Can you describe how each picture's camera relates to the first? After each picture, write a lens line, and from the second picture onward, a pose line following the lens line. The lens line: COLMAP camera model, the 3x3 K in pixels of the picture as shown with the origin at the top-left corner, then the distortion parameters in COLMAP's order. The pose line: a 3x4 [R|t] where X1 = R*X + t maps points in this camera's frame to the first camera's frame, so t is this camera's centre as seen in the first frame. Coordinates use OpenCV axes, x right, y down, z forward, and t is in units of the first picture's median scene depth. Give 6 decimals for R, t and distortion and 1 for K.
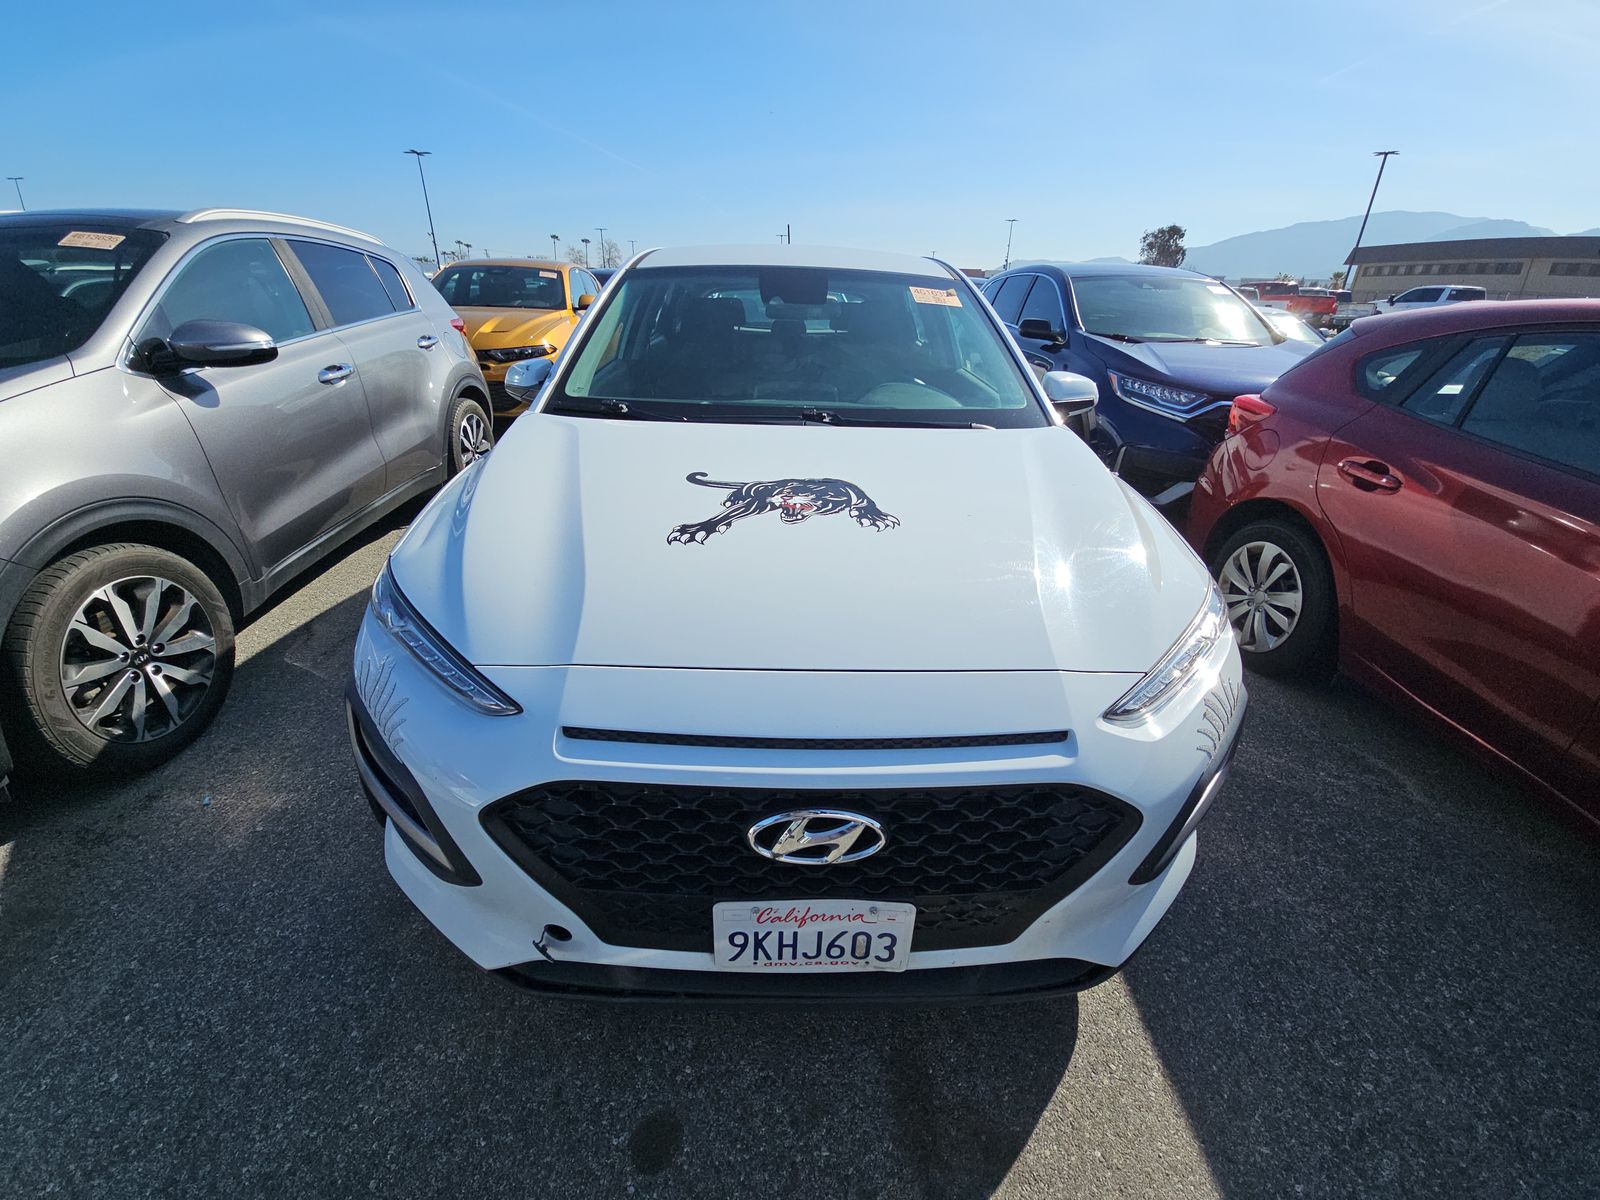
lens RADIAL K [[644.4, 0, 790.1], [0, 644.4, 596.7], [0, 0, 1]] dist [0.035758, -0.021985]
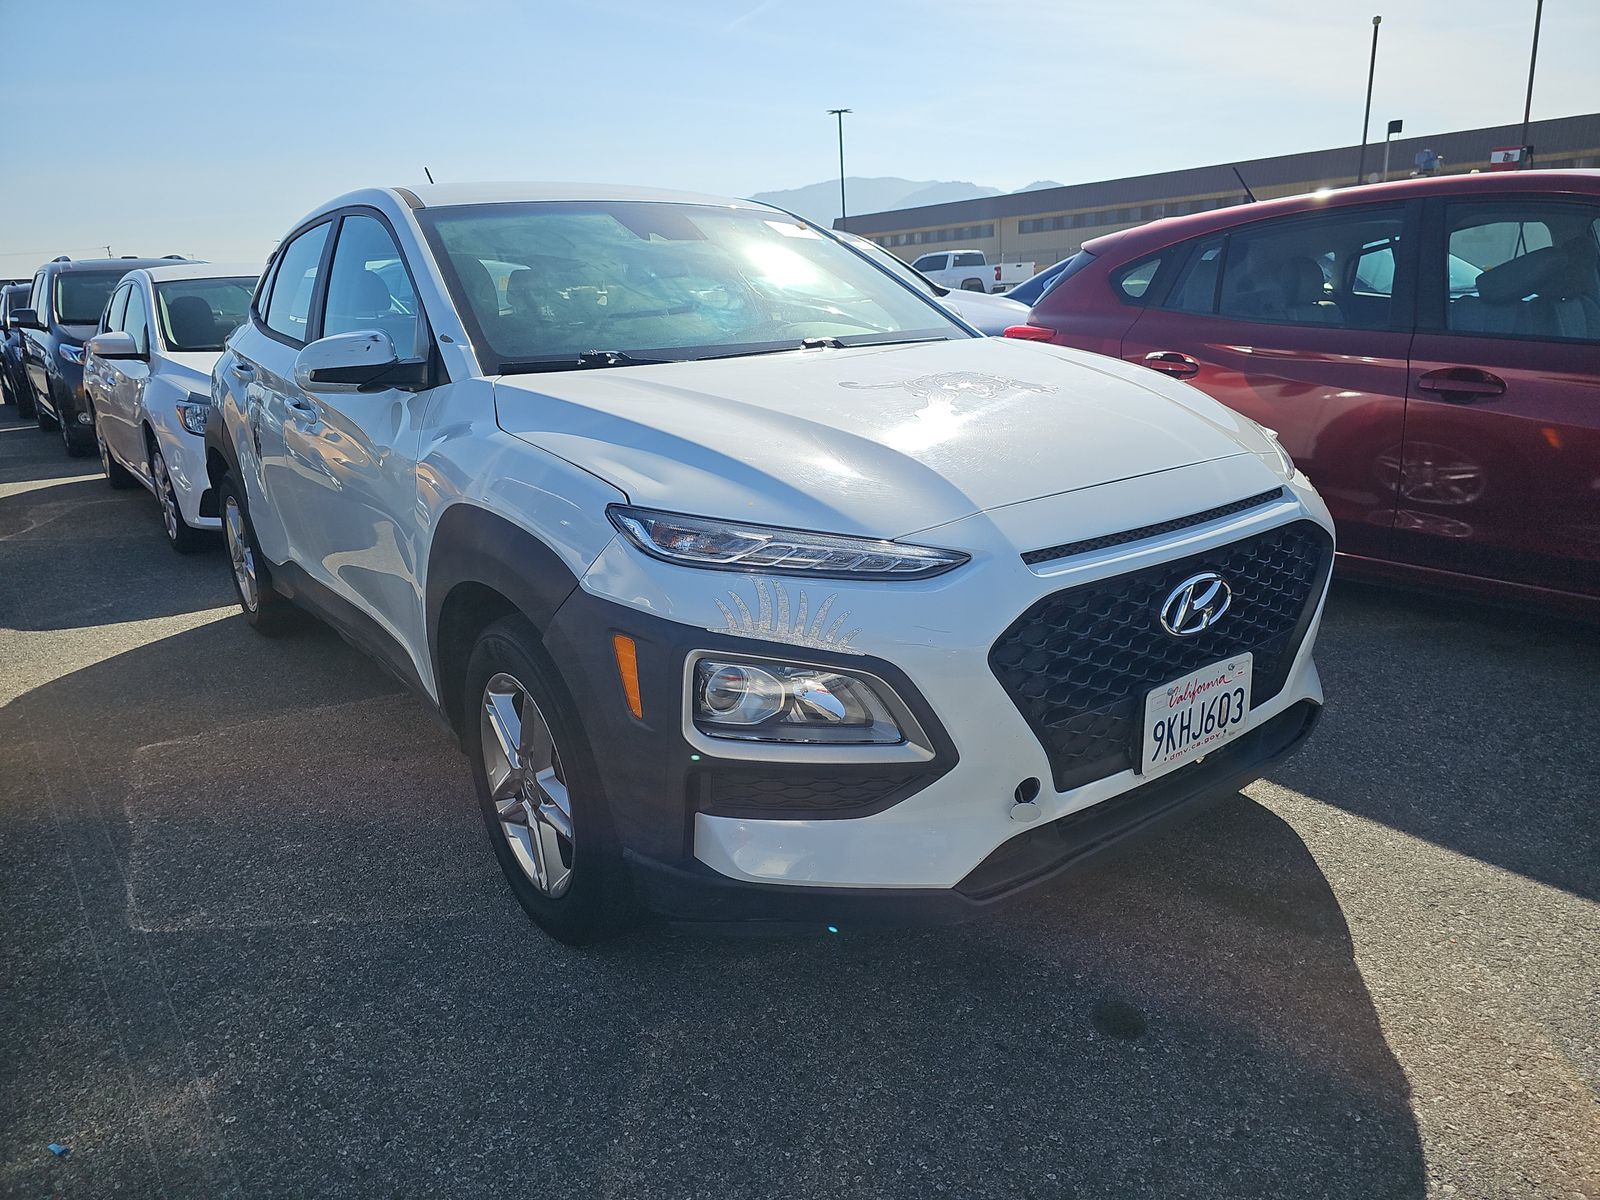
lens RADIAL K [[1087.4, 0, 800.0], [0, 1087.4, 600.0], [0, 0, 1]] dist [0.016843, -0.003693]
pose [[0.806120, -0.223650, 0.547860, -1.479525], [0.313002, 0.946864, -0.074018, 0.265045], [-0.502195, 0.231148, 0.833289, -0.252985]]
